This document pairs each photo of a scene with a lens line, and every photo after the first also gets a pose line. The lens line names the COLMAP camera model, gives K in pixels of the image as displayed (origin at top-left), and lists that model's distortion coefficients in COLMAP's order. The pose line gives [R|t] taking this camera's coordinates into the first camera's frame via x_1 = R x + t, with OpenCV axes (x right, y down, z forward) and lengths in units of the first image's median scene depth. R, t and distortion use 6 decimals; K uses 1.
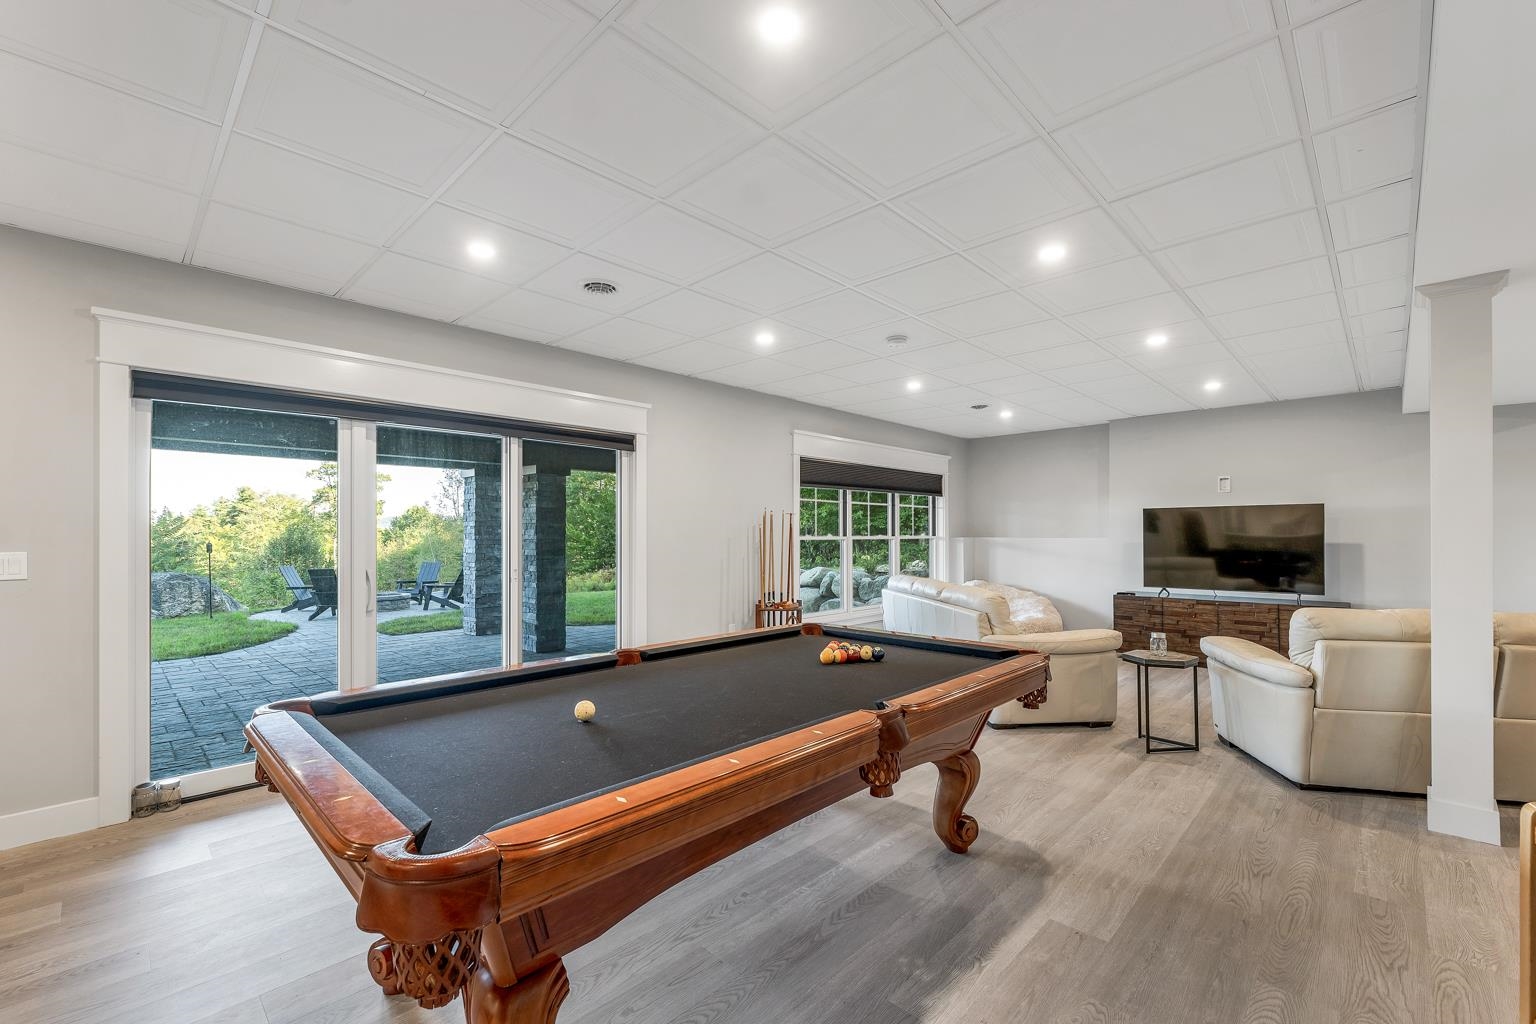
lens RADIAL K [[657.0, 0, 778.7], [0, 657.0, 549.3], [0, 0, 1]] dist [0.018958, -0.000354]
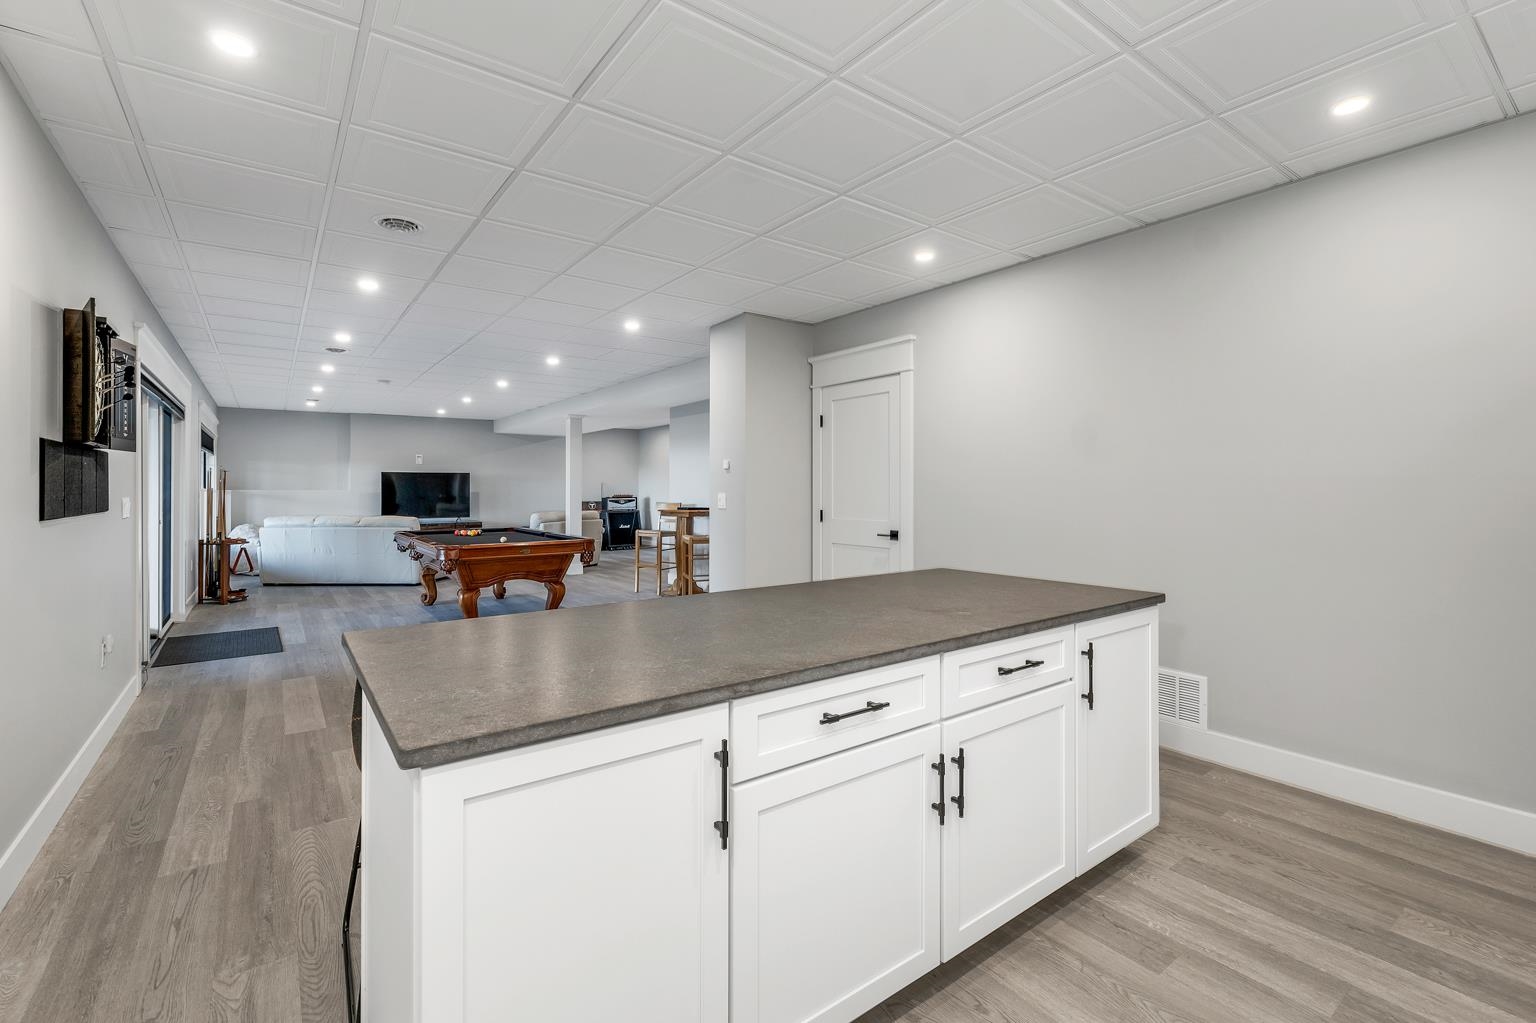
lens RADIAL K [[668.5, 0, 772.6], [0, 668.5, 486.1], [0, 0, 1]] dist [0.018122, 0.000008]
pose [[0.163306, 0.003318, 0.986570, -0.996404], [0.021625, 0.999742, -0.006942, 0.006631], [-0.986338, 0.022468, 0.163192, -0.241600]]
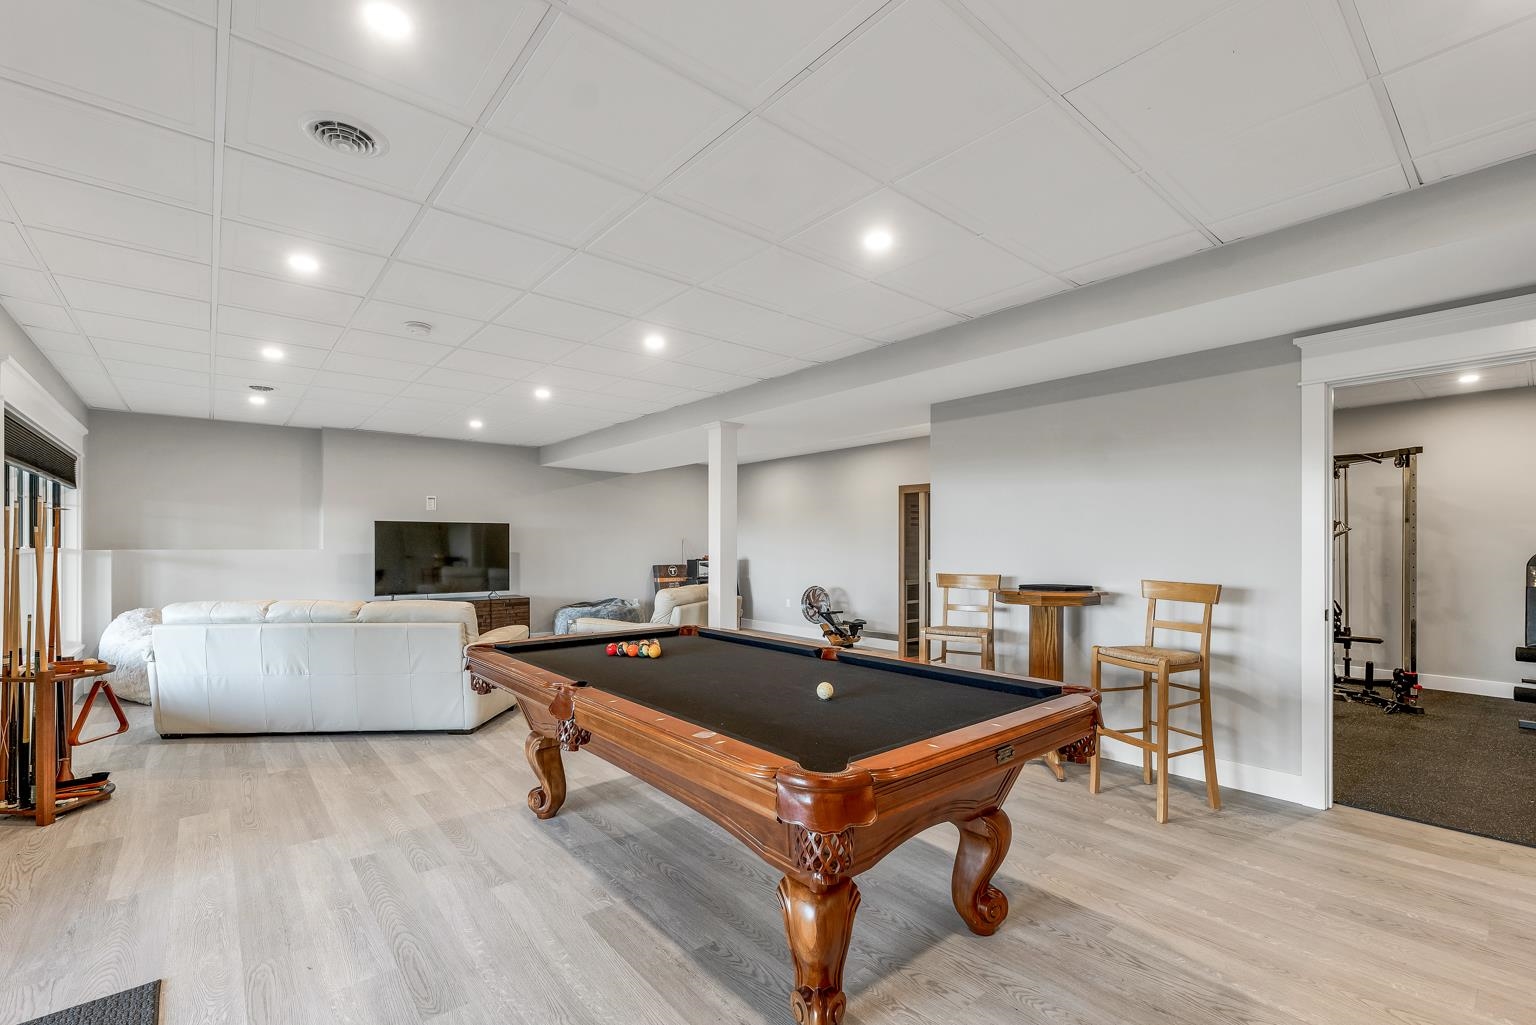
lens RADIAL K [[657.0, 0, 778.7], [0, 657.0, 549.8], [0, 0, 1]] dist [0.018958, -0.000354]
pose [[0.094142, -0.005922, 0.995541, -0.454116], [0.020530, 0.999781, 0.004005, -0.007367], [-0.995347, 0.020061, 0.094243, 0.287400]]
